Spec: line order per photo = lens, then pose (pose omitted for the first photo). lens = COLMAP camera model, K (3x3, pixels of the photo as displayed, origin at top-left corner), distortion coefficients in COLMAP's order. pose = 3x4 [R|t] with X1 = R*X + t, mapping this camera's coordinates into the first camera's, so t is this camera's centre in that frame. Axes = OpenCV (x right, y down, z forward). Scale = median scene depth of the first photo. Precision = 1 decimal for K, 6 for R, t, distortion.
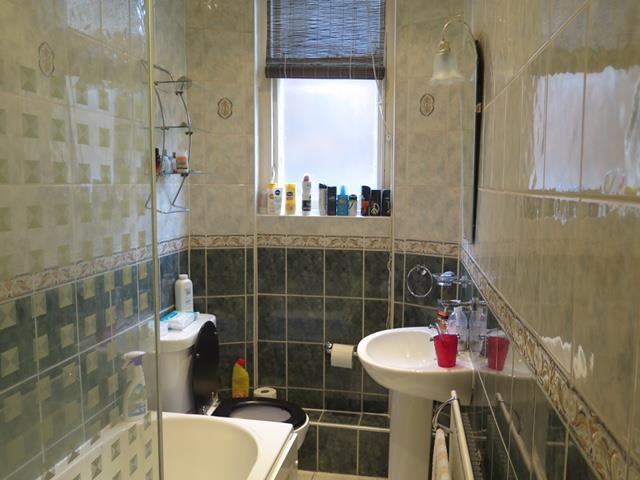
lens RADIAL K [[535.4, 0, 320.0], [0, 535.4, 240.0], [0, 0, 1]] dist [-0.020933, 0.005270]
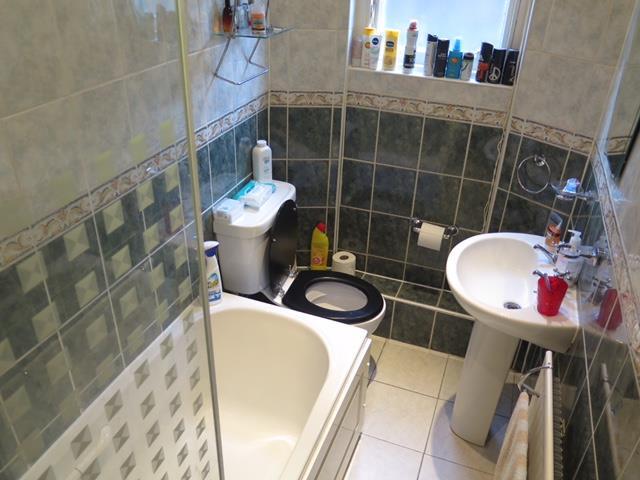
lens RADIAL K [[535.4, 0, 320.0], [0, 535.4, 240.0], [0, 0, 1]] dist [-0.020933, 0.005270]
pose [[0.983292, 0.114766, -0.141302, -0.012875], [-0.046547, 0.908936, 0.414330, -0.150827], [0.175985, -0.400830, 0.899091, 0.136449]]
